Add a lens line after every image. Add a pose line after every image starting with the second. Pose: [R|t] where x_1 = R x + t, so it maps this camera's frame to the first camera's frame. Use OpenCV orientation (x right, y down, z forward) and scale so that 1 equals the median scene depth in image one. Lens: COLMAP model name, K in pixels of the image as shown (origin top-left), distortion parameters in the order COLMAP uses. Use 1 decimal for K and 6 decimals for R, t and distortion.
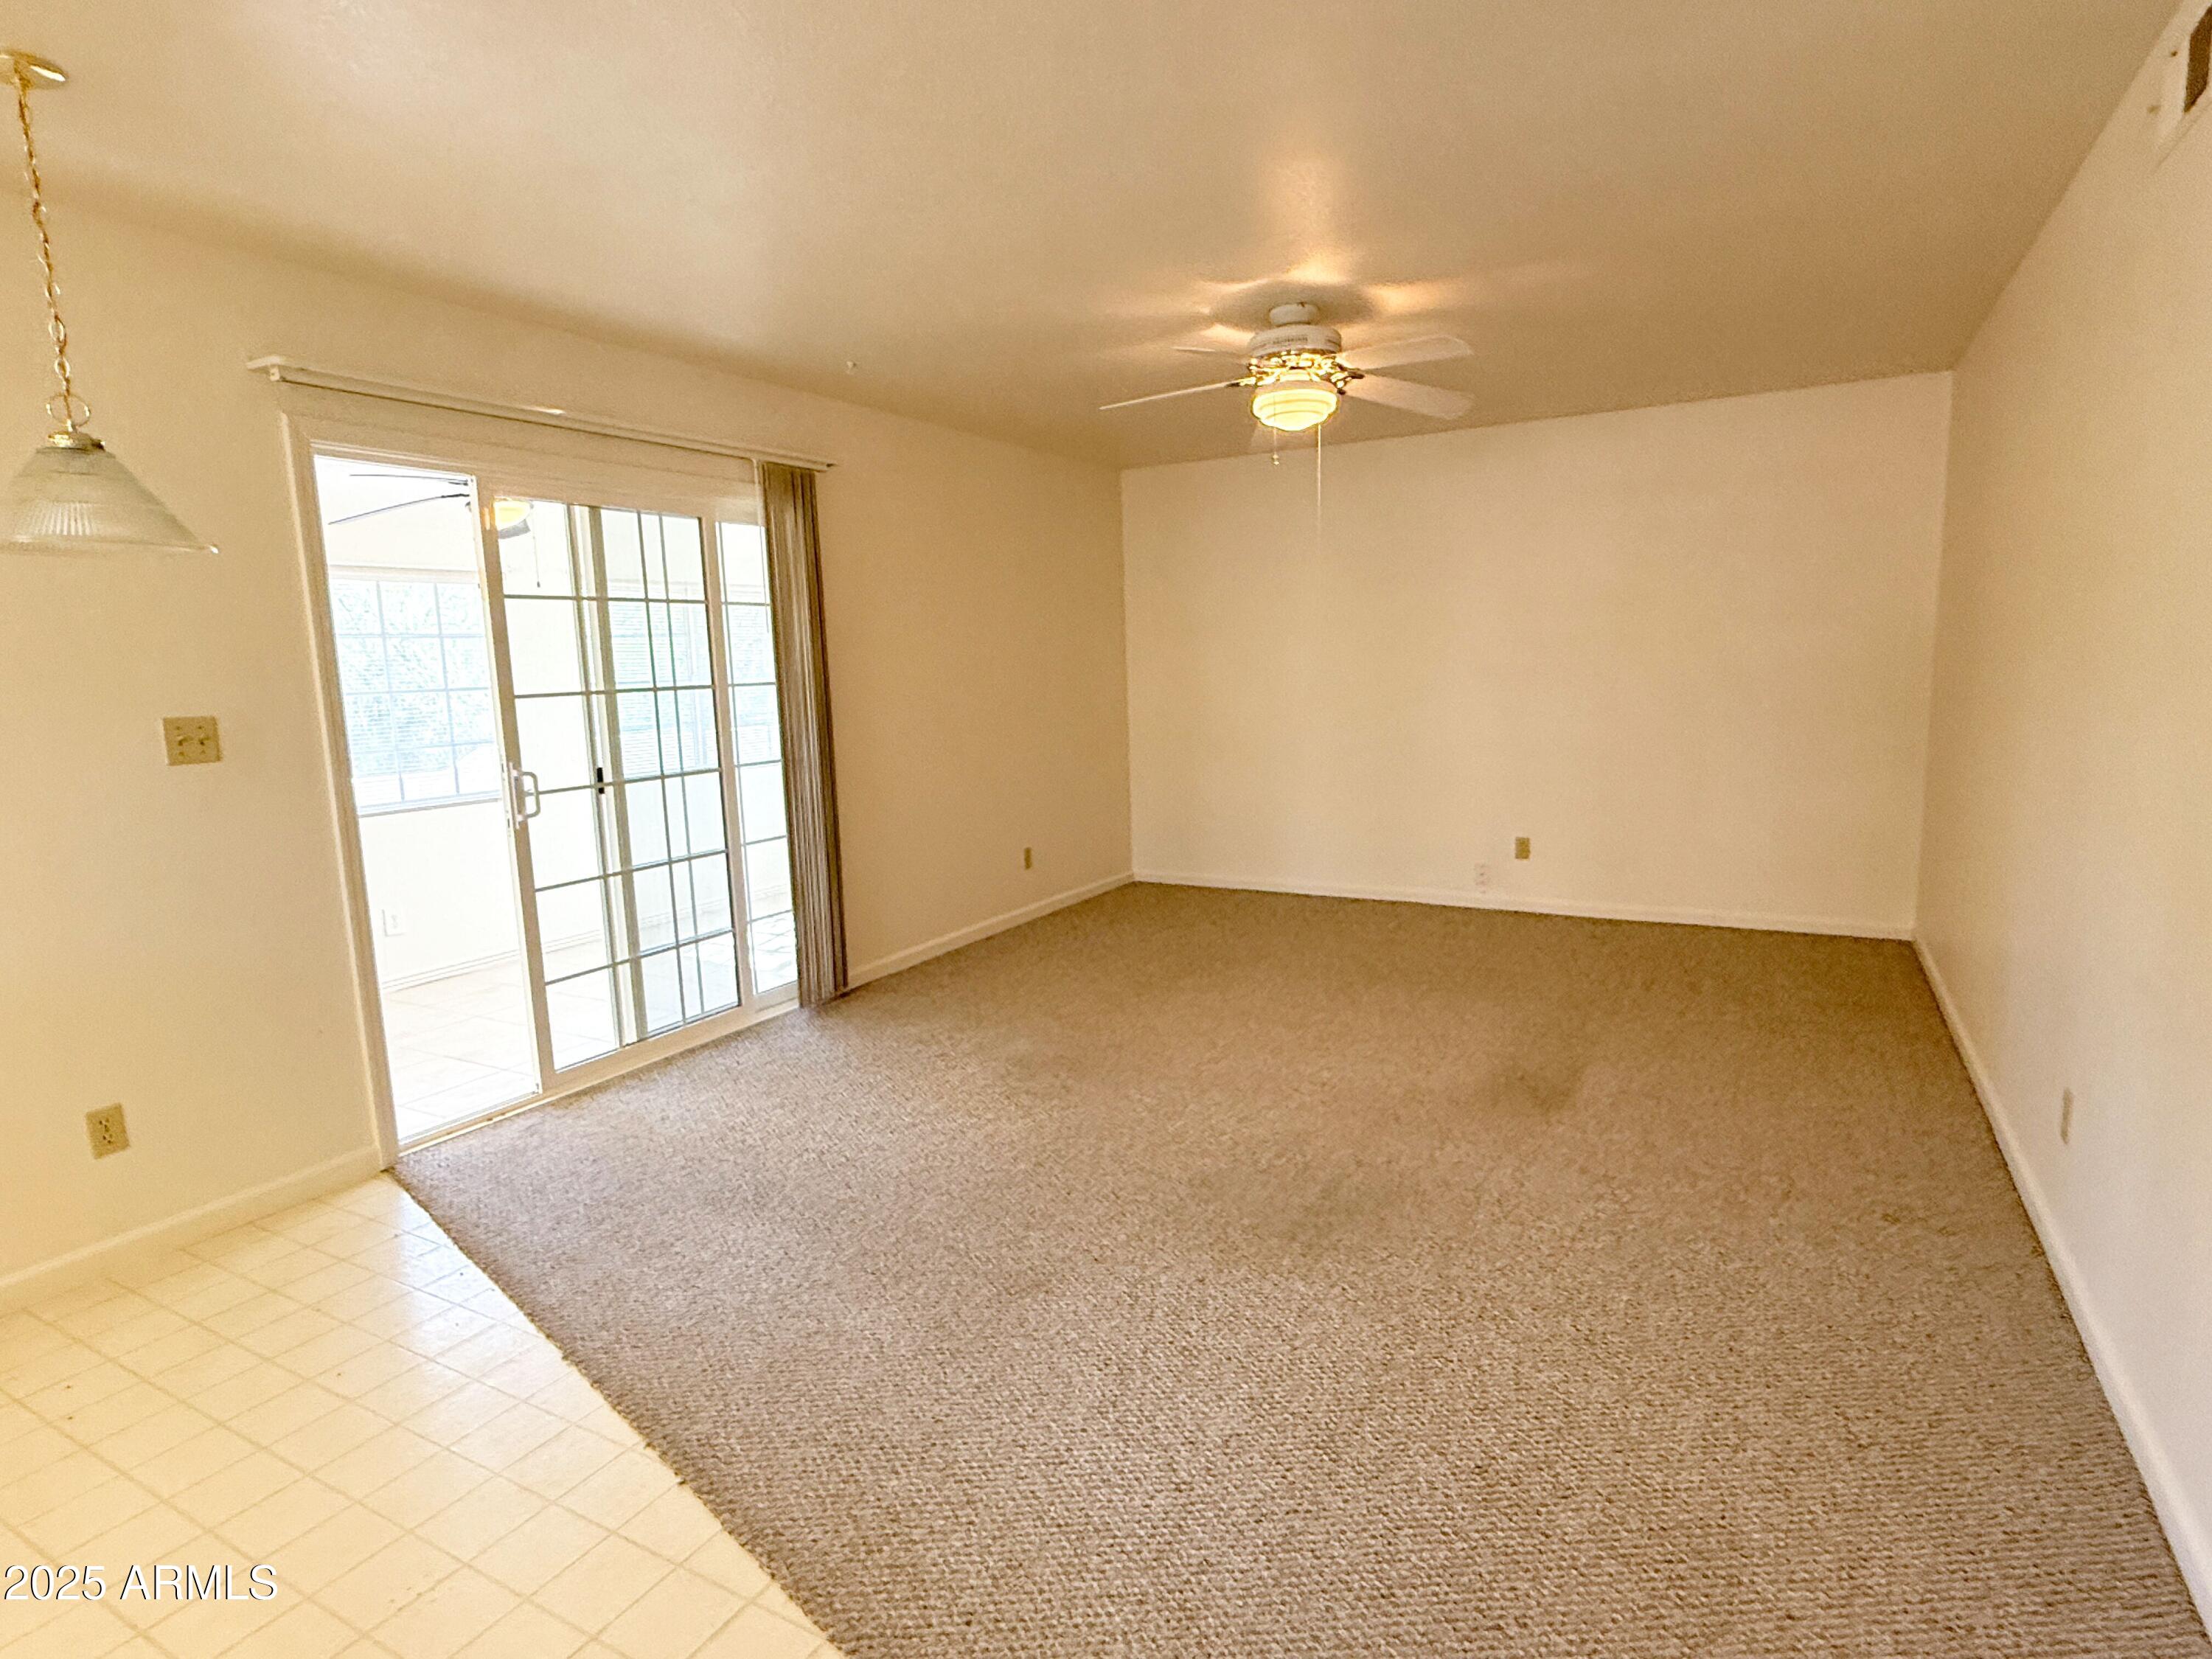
lens RADIAL K [[1167.6, 0, 1104.4], [0, 1167.6, 824.5], [0, 0, 1]] dist [-0.000447, 0.001255]
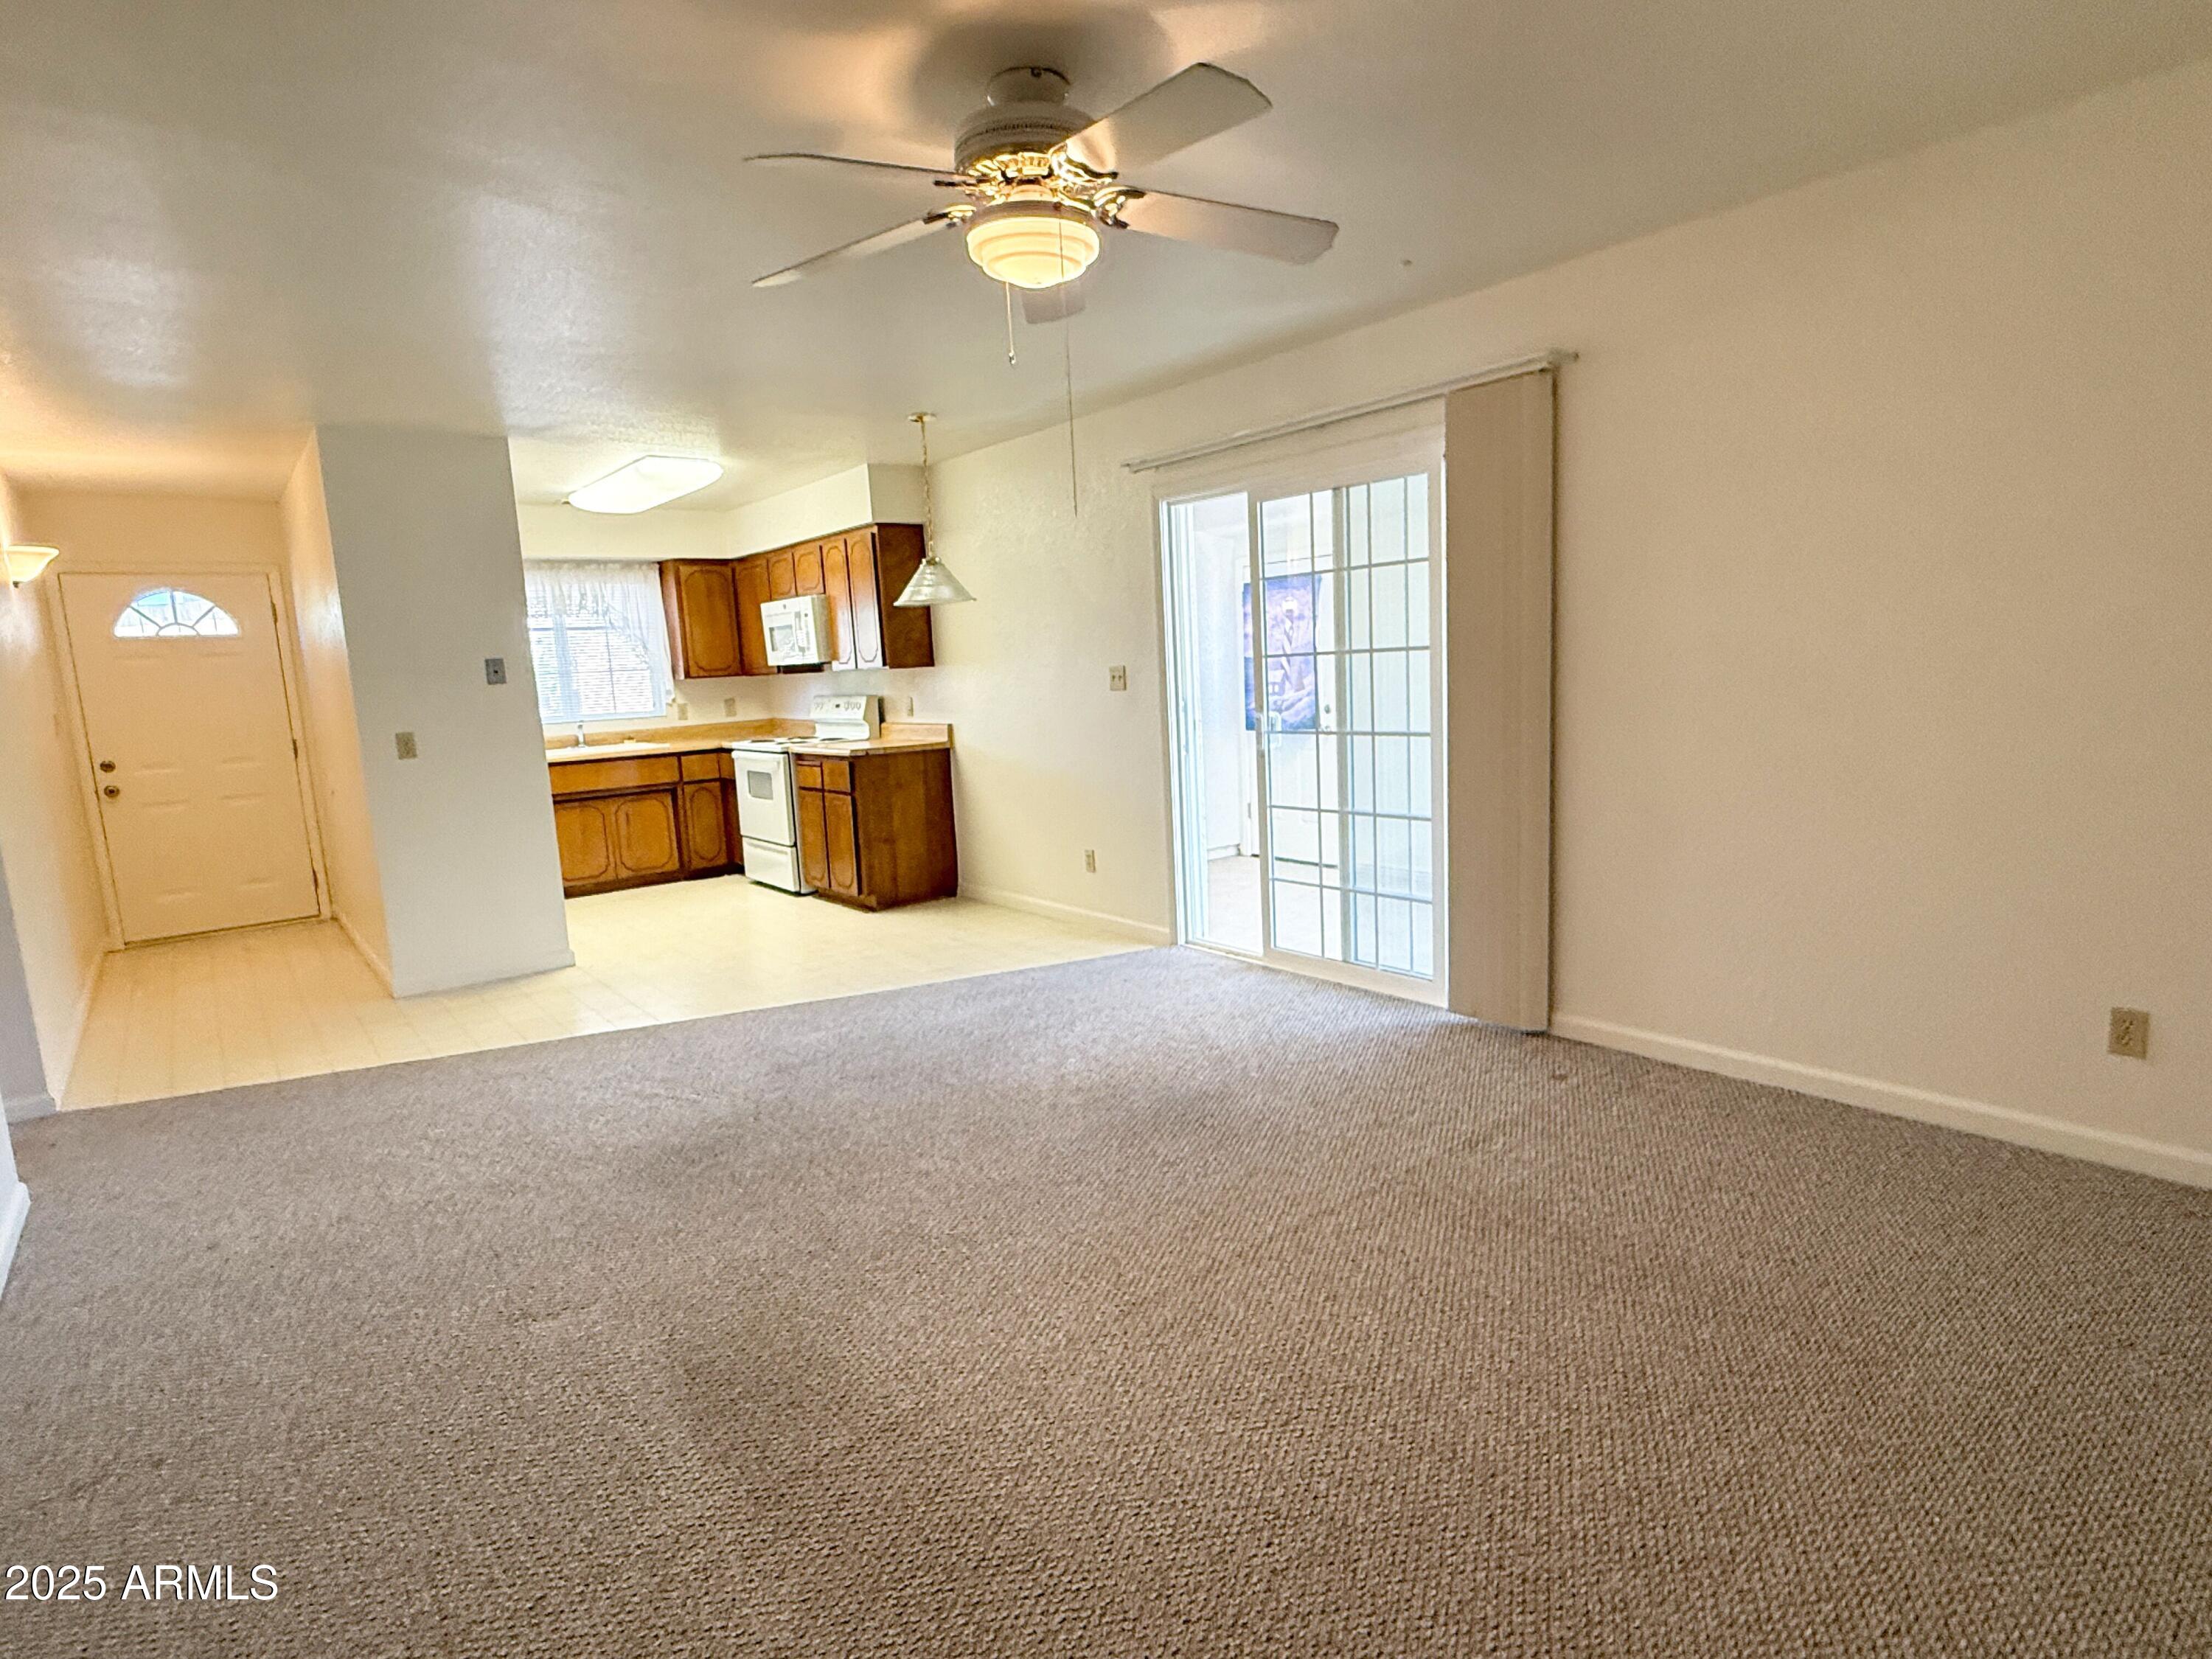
lens RADIAL K [[1143.1, 0, 1108.9], [0, 1143.1, 840.1], [0, 0, 1]] dist [-0.004594, -0.001218]
pose [[-0.363624, 0.194281, -0.911061, 0.721321], [-0.066876, 0.970042, 0.233550, -0.185349], [0.929142, 0.145852, -0.339738, 1.226057]]
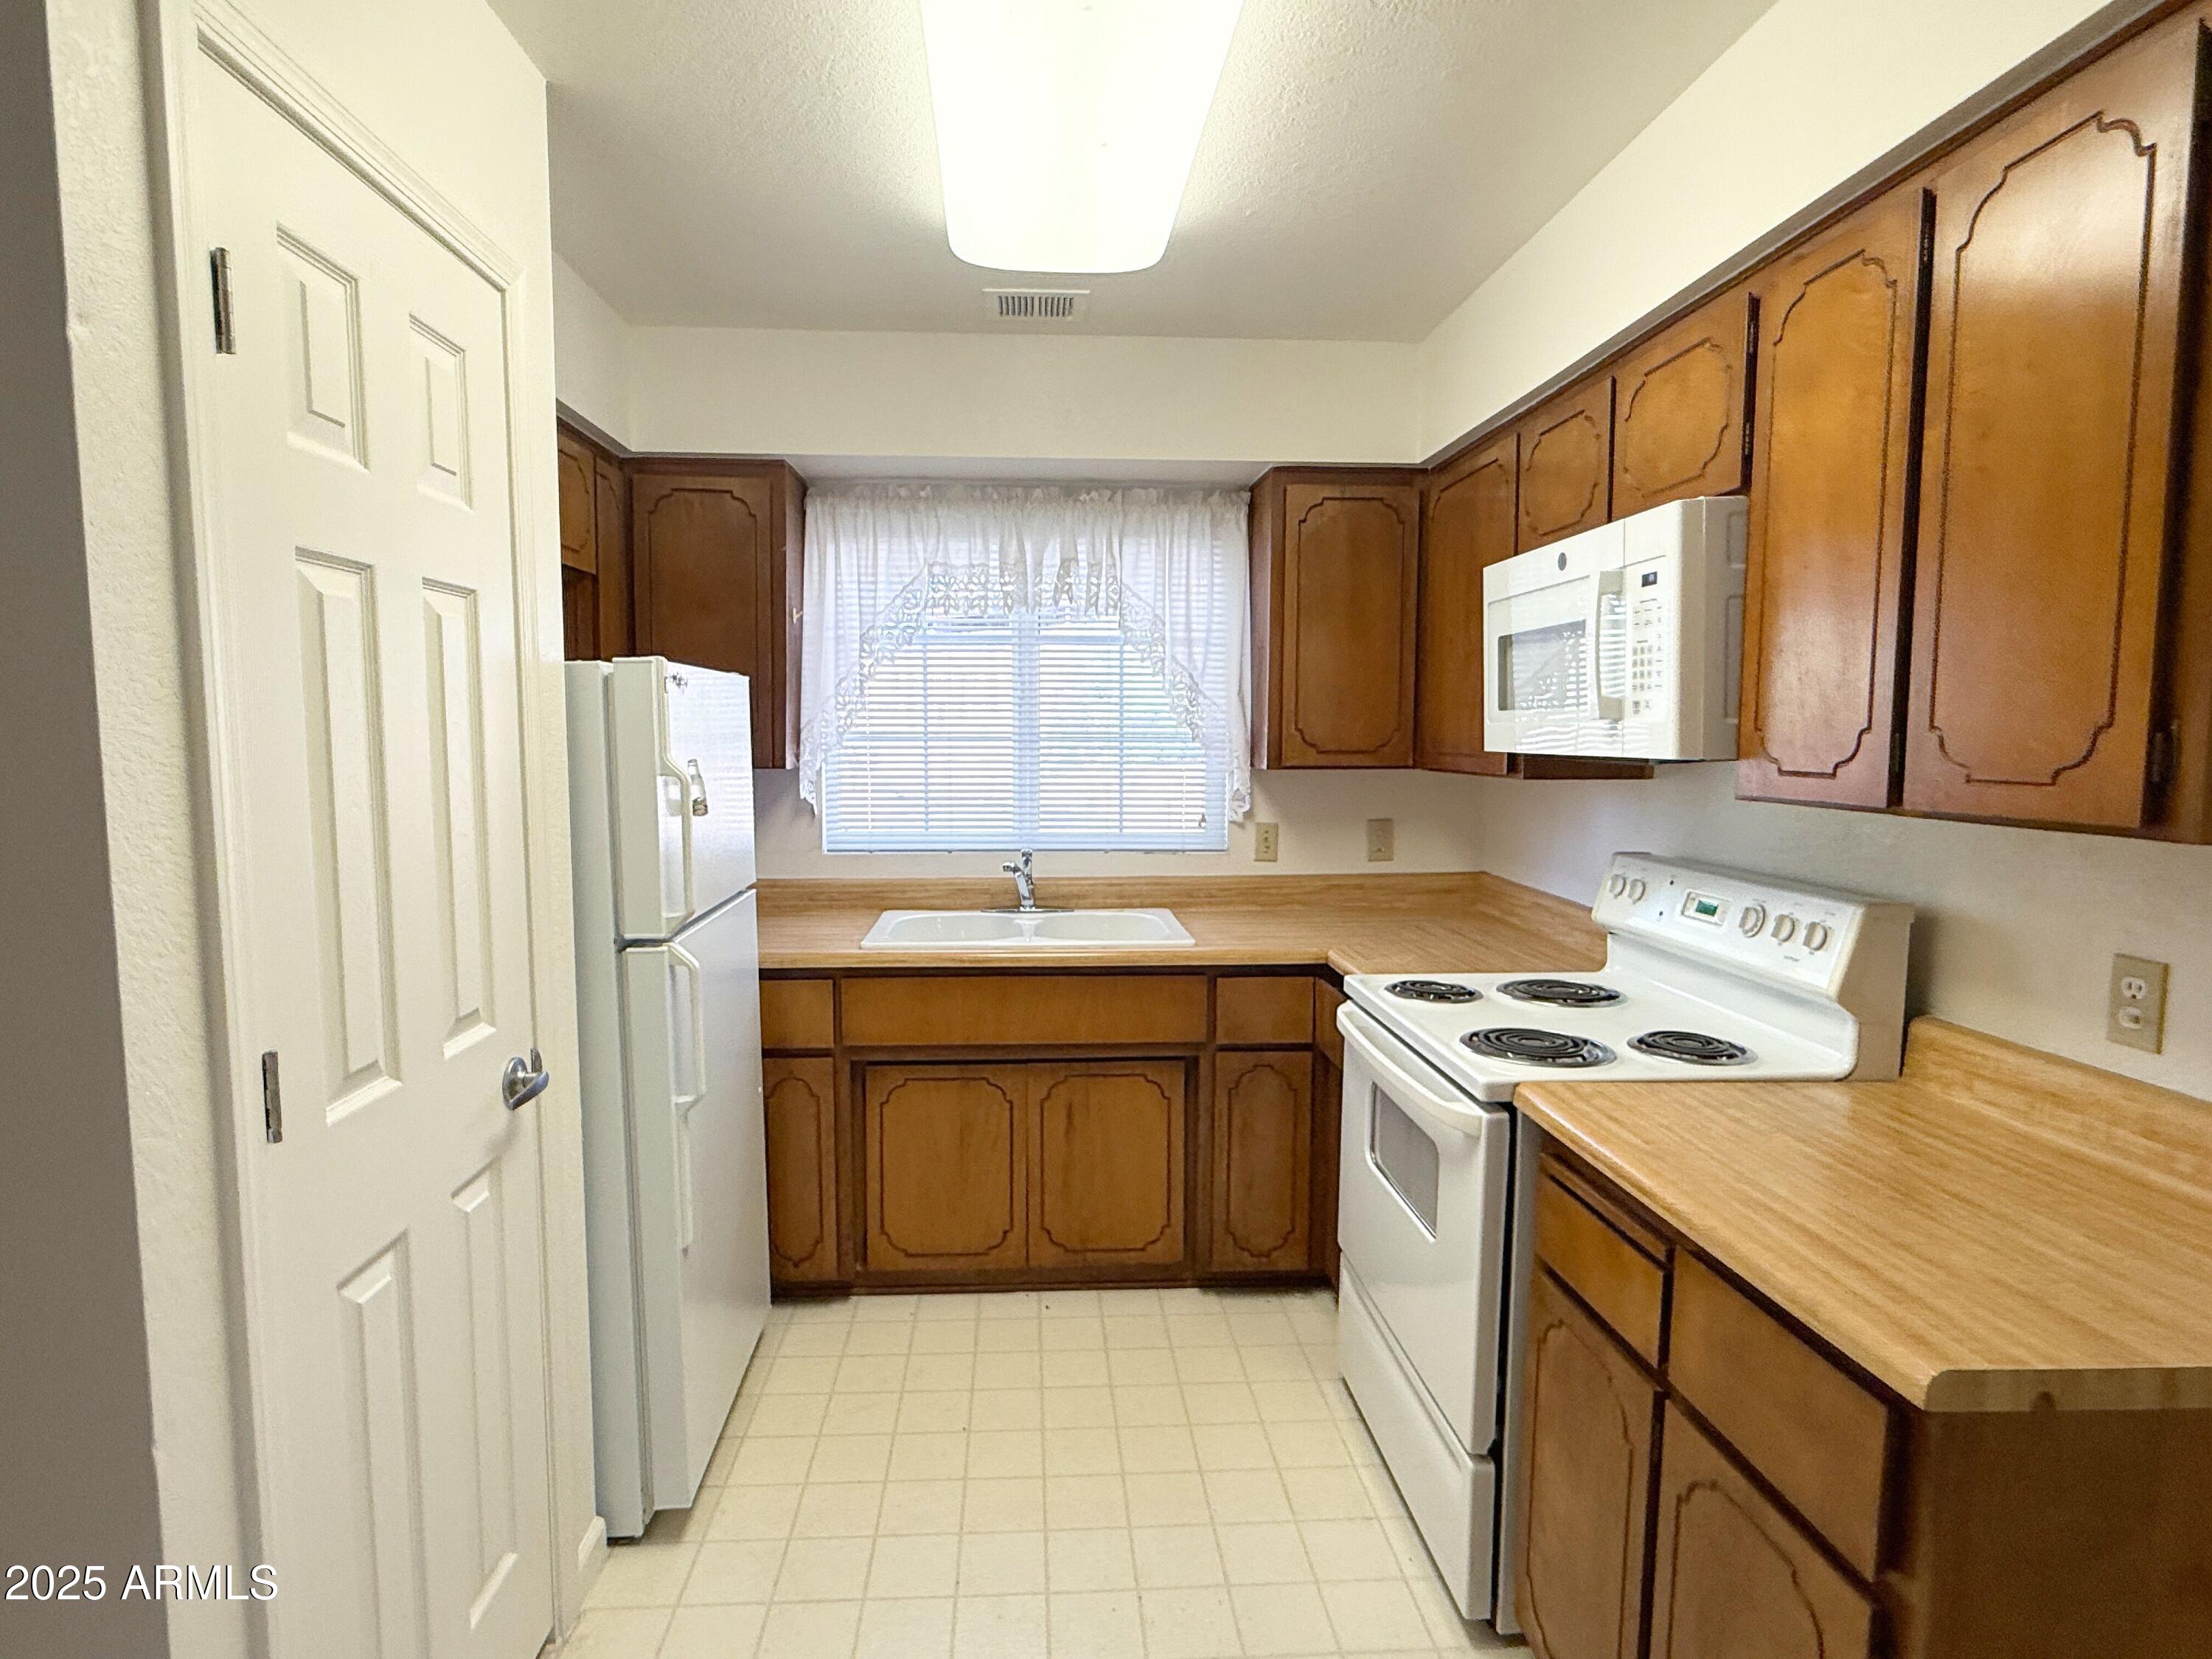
lens RADIAL K [[1163.0, 0, 1093.0], [0, 1163.0, 833.4], [0, 0, 1]] dist [-0.001130, 0.000369]
pose [[-0.836732, 0.081005, -0.541588, -0.348777], [-0.048571, 0.974123, 0.220738, -0.071092], [0.545454, 0.211004, -0.811146, 0.409415]]
